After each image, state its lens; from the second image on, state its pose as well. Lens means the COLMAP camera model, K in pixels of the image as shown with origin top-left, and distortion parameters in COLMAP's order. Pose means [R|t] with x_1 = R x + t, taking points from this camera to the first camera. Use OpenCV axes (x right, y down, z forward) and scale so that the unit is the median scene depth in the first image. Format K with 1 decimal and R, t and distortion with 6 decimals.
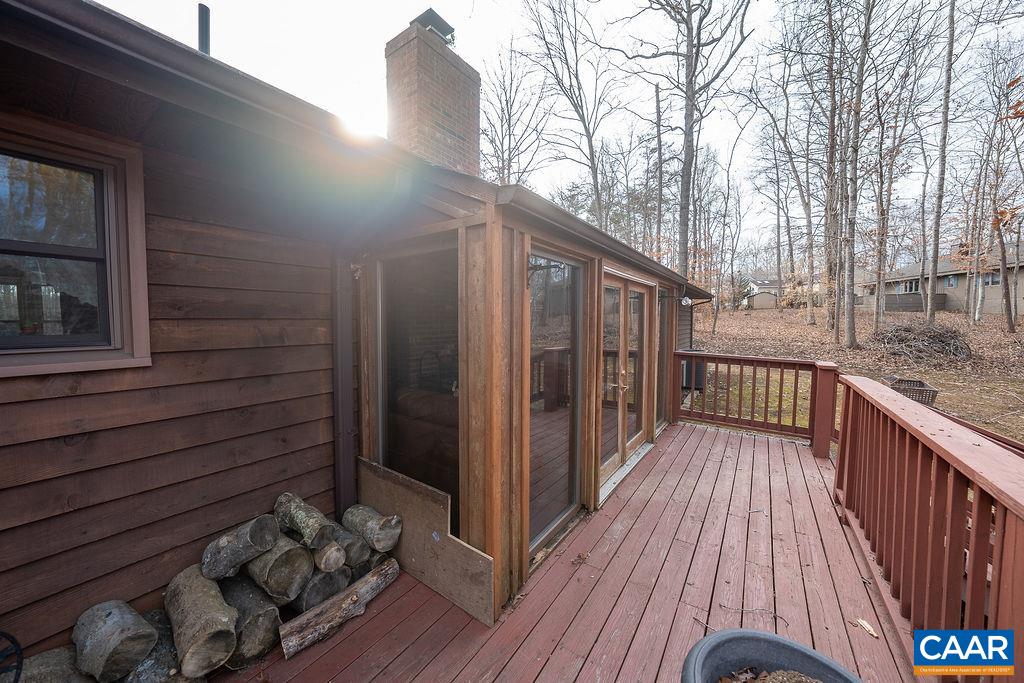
lens RADIAL K [[358.2, 0, 510.6], [0, 358.2, 336.9], [0, 0, 1]] dist [-0.032525, 0.006487]
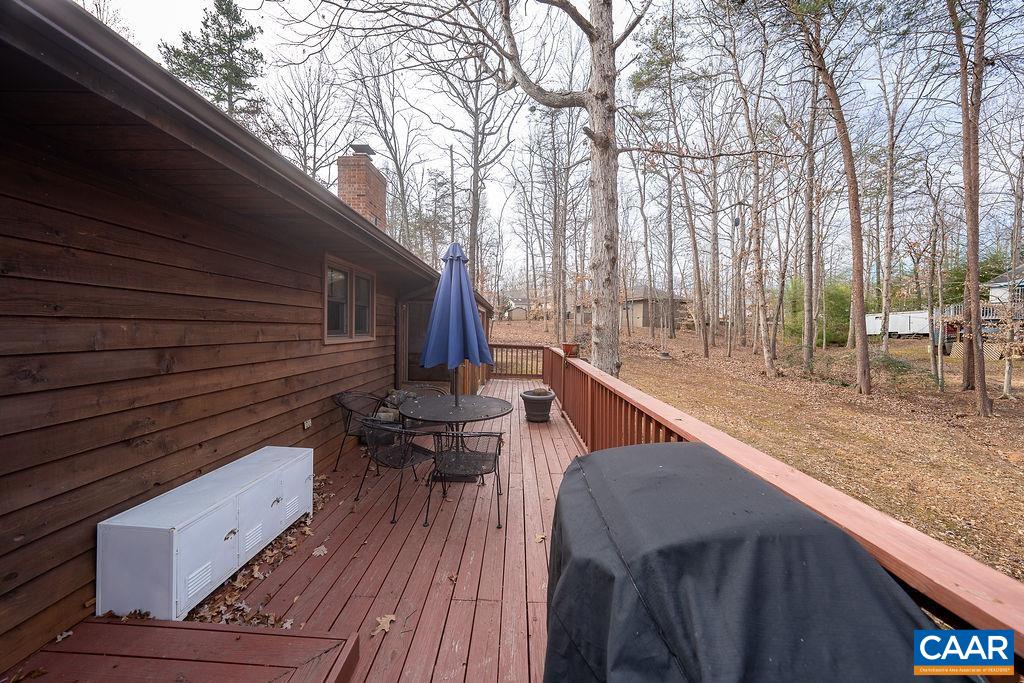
lens RADIAL K [[358.2, 0, 510.6], [0, 358.2, 336.9], [0, 0, 1]] dist [-0.032525, 0.006487]
pose [[0.823679, -0.003669, 0.567044, -0.563287], [0.015410, 0.999755, -0.015914, 0.035190], [-0.566846, 0.021846, 0.823534, -0.711145]]
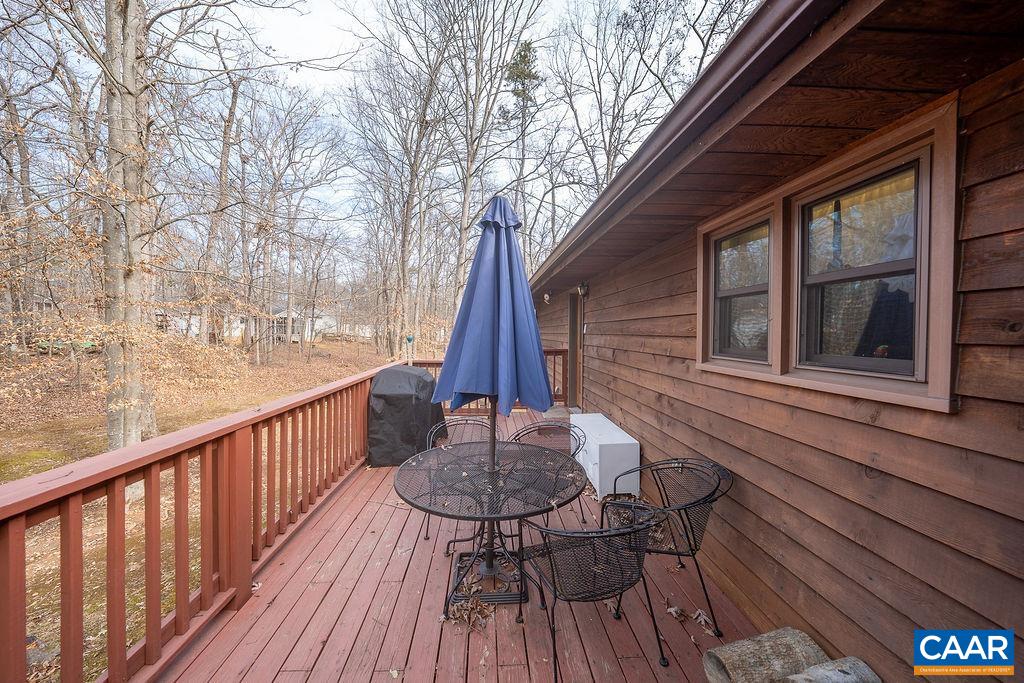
lens RADIAL K [[358.2, 0, 510.6], [0, 358.2, 336.9], [0, 0, 1]] dist [-0.032525, 0.006487]
pose [[-0.776942, 0.009339, -0.629503, 0.017992], [-0.025630, 0.998592, 0.046448, -0.023771], [0.629051, 0.052222, -0.775608, 0.309201]]
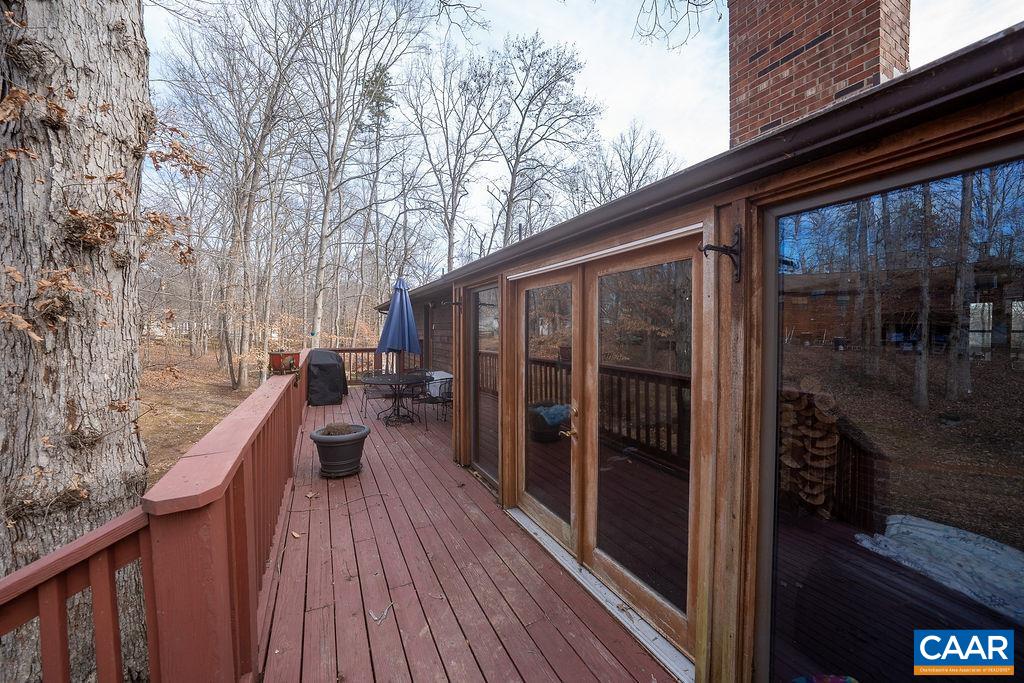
lens RADIAL K [[358.2, 0, 510.6], [0, 358.2, 336.9], [0, 0, 1]] dist [-0.032525, 0.006487]
pose [[-0.455183, 0.018115, -0.890214, 0.653991], [-0.036162, 0.998592, 0.038811, -0.037174], [0.889663, 0.049858, -0.453887, 0.828407]]
